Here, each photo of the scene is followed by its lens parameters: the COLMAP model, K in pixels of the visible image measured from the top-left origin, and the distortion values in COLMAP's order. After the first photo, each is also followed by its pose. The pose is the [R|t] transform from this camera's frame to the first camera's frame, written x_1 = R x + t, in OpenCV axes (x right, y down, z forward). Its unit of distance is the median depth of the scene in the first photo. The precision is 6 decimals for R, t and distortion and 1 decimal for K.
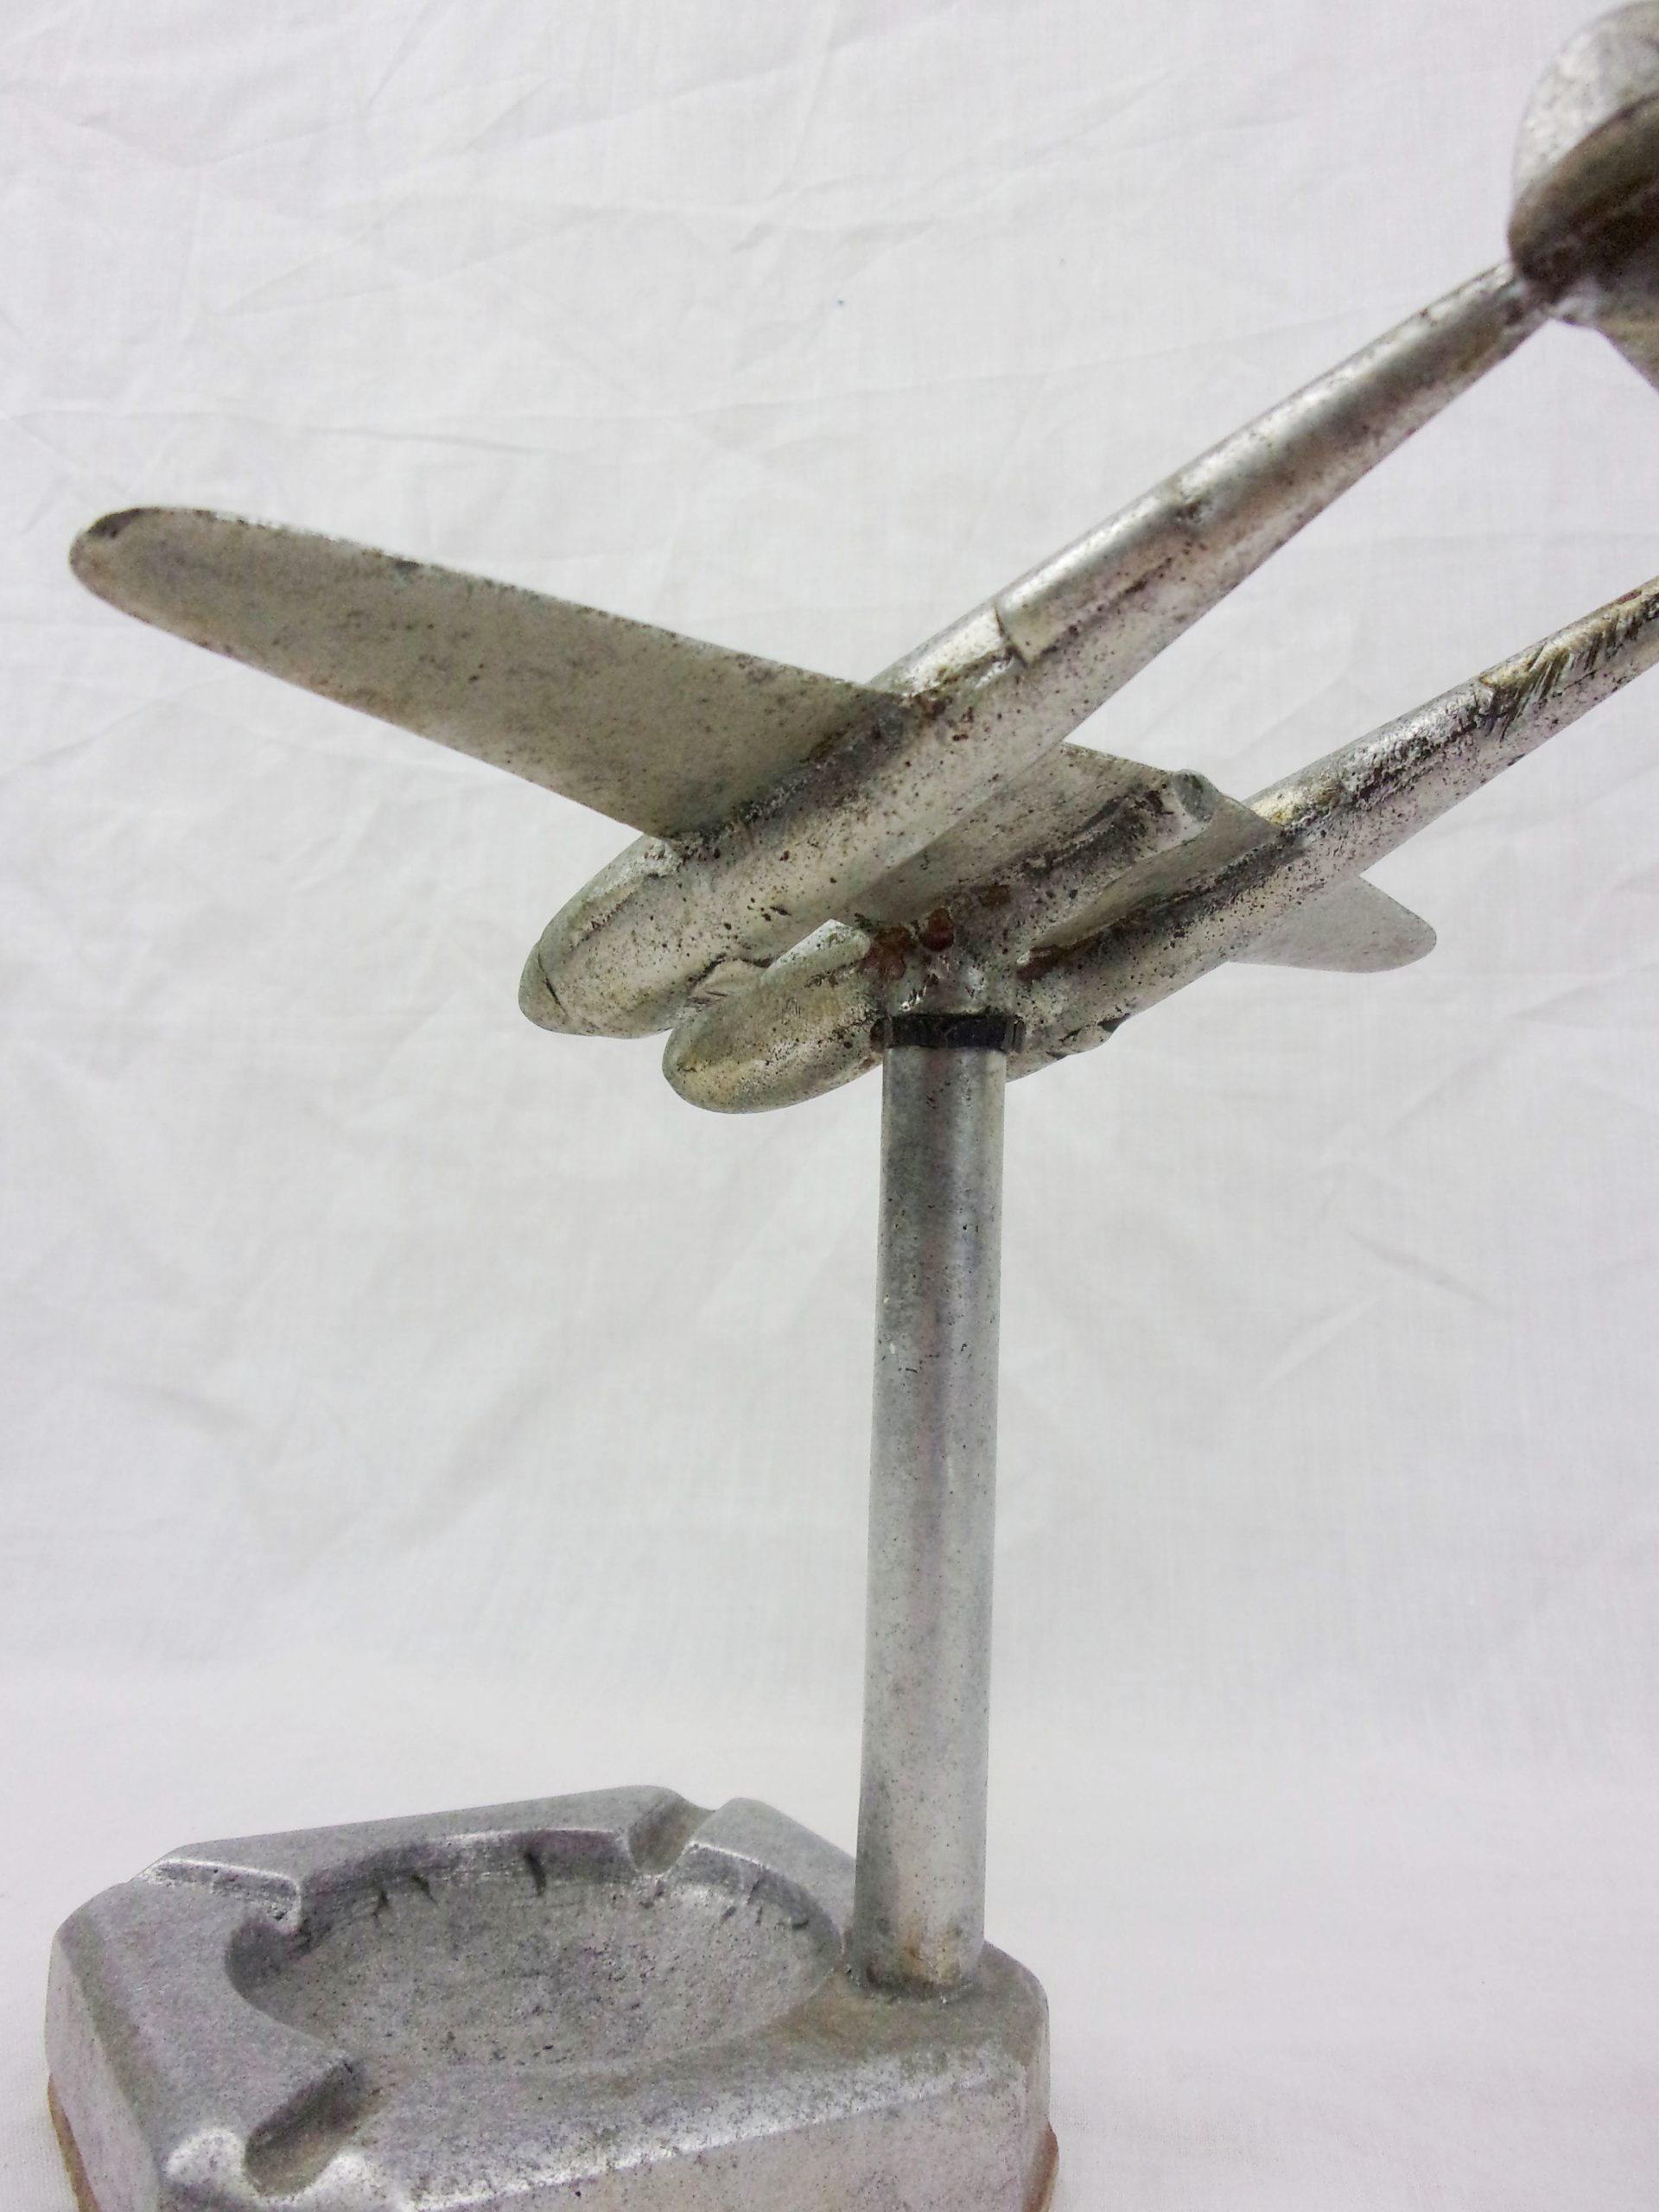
lens RADIAL K [[1824.5, 0, 829.5], [0, 1824.5, 1106.0], [0, 0, 1]] dist [0.001737, 0.003756]
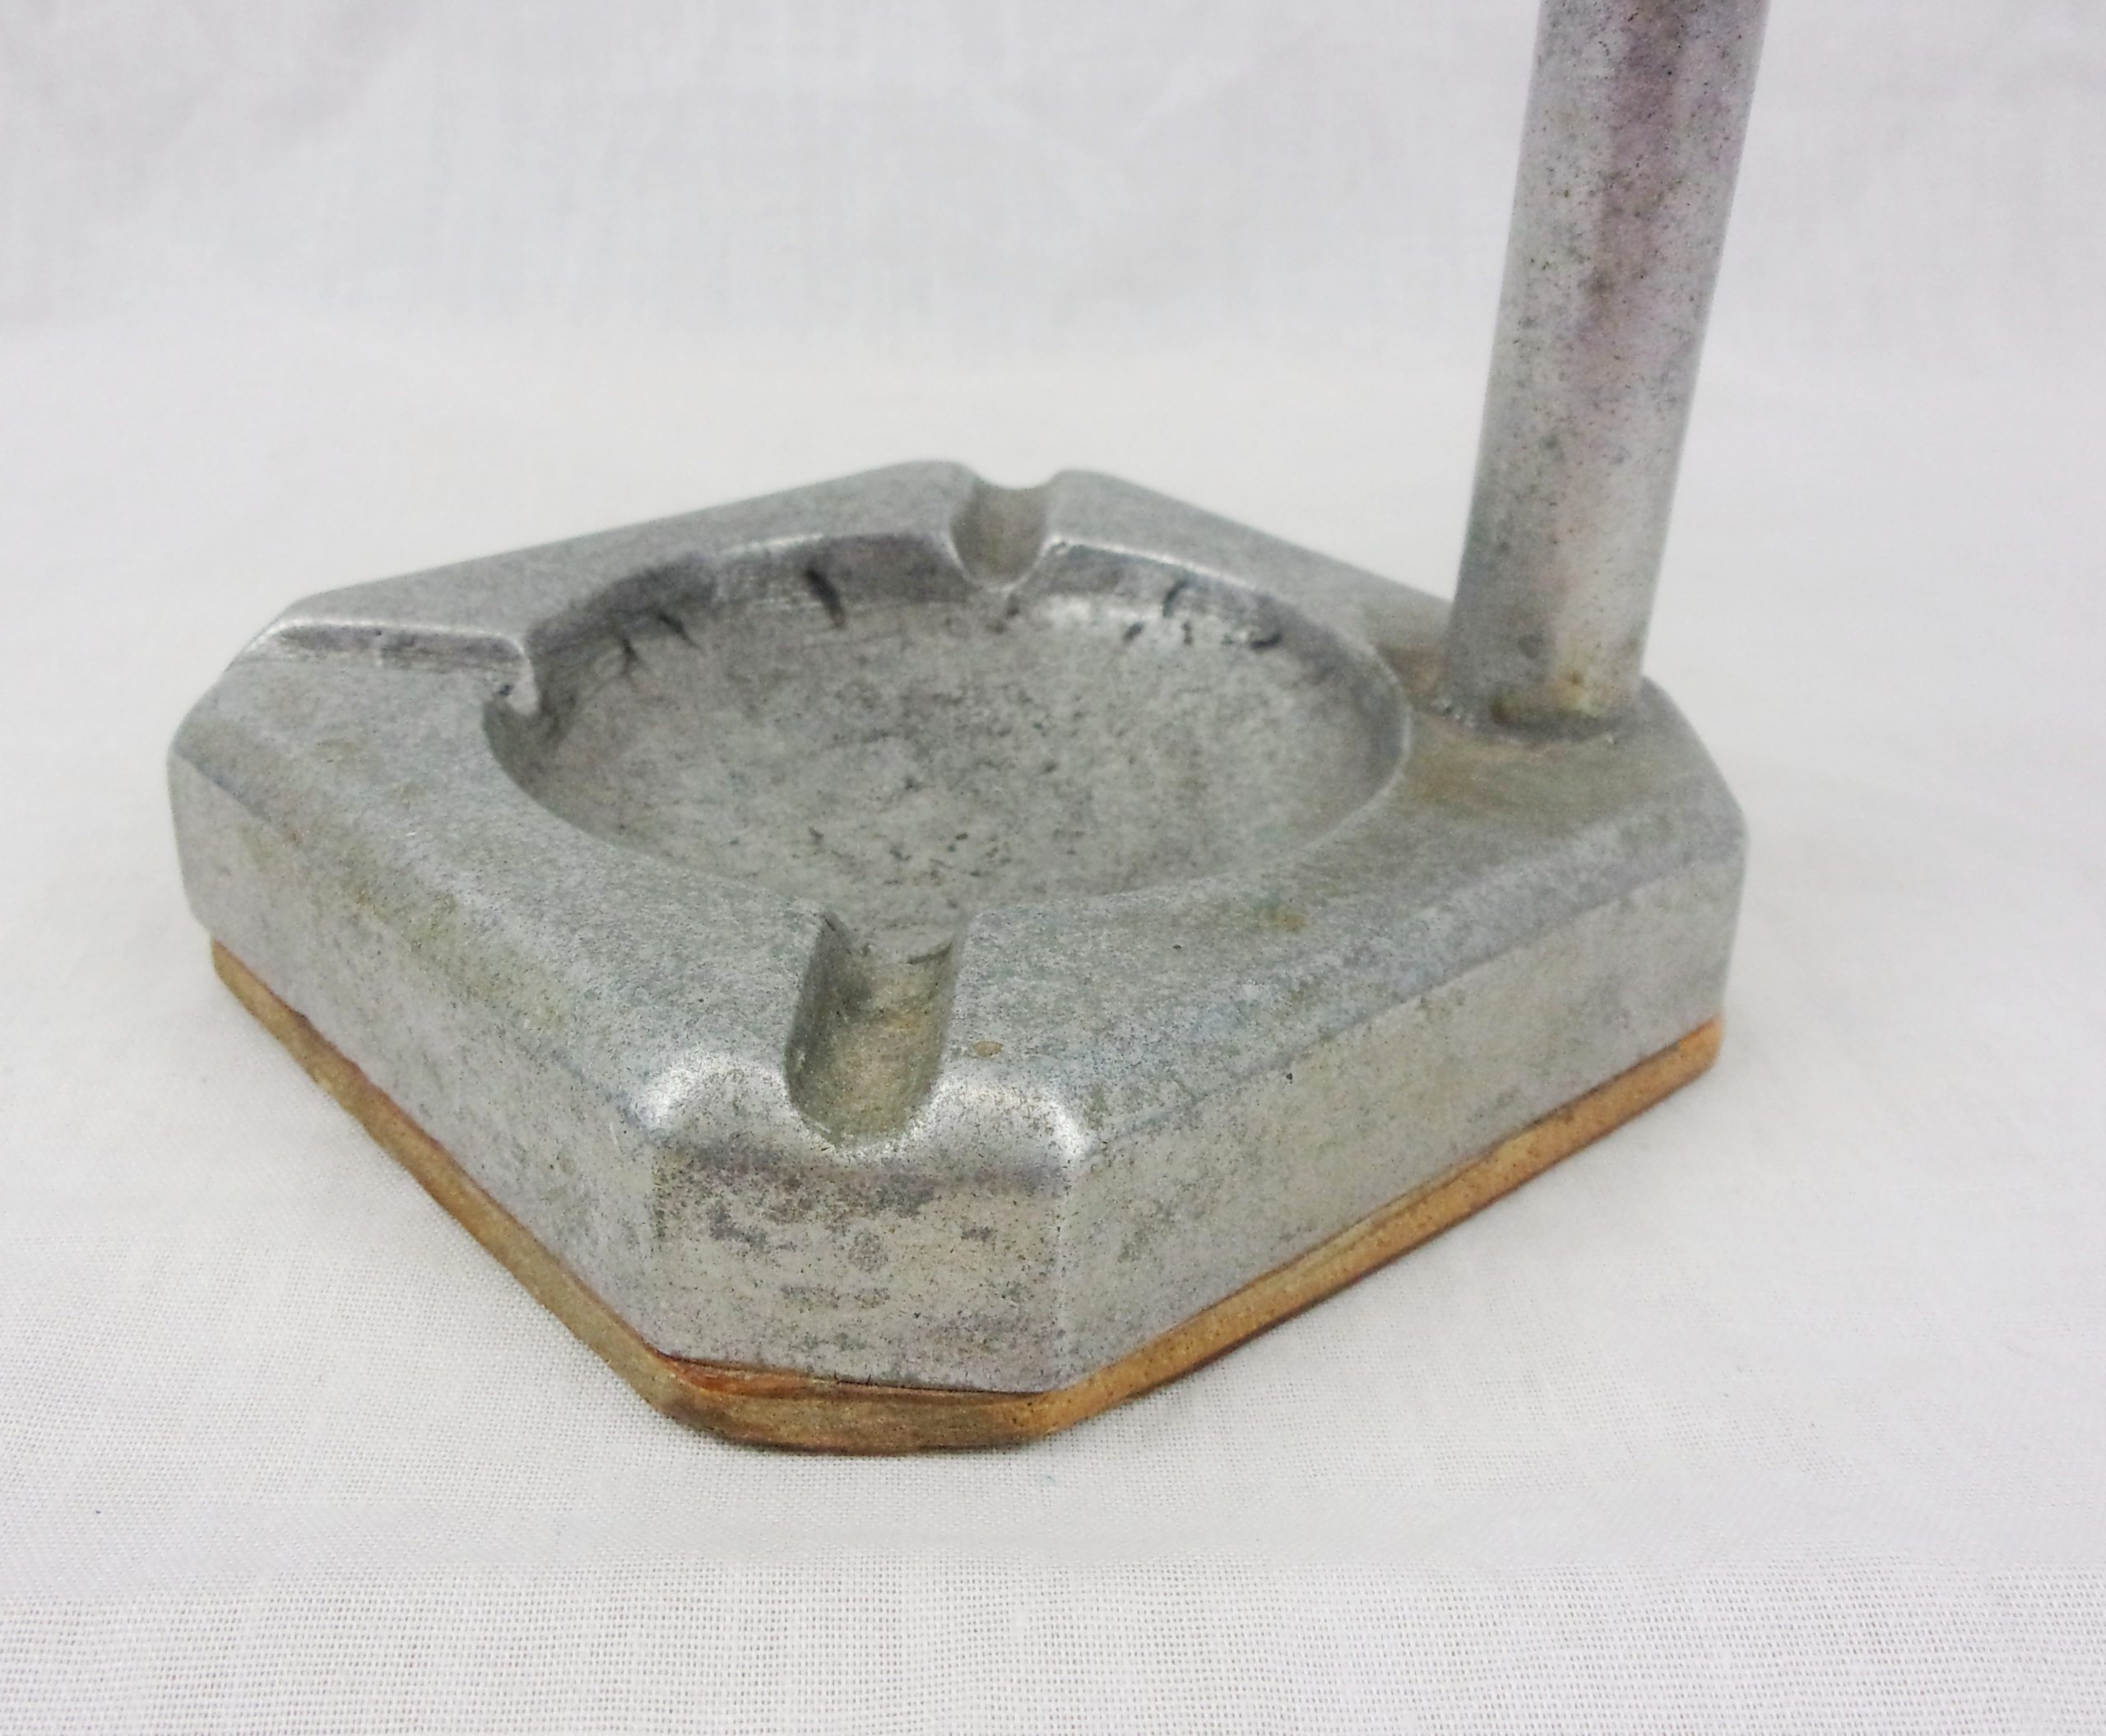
lens RADIAL K [[2128.0, 0, 1053.0], [0, 2128.0, 868.0], [0, 0, 1]] dist [-0.013472, -0.007635]
pose [[0.981795, -0.089635, 0.167462, -0.236838], [-0.012269, 0.849878, 0.526836, 0.100020], [-0.189545, -0.519300, 0.833307, 0.304392]]
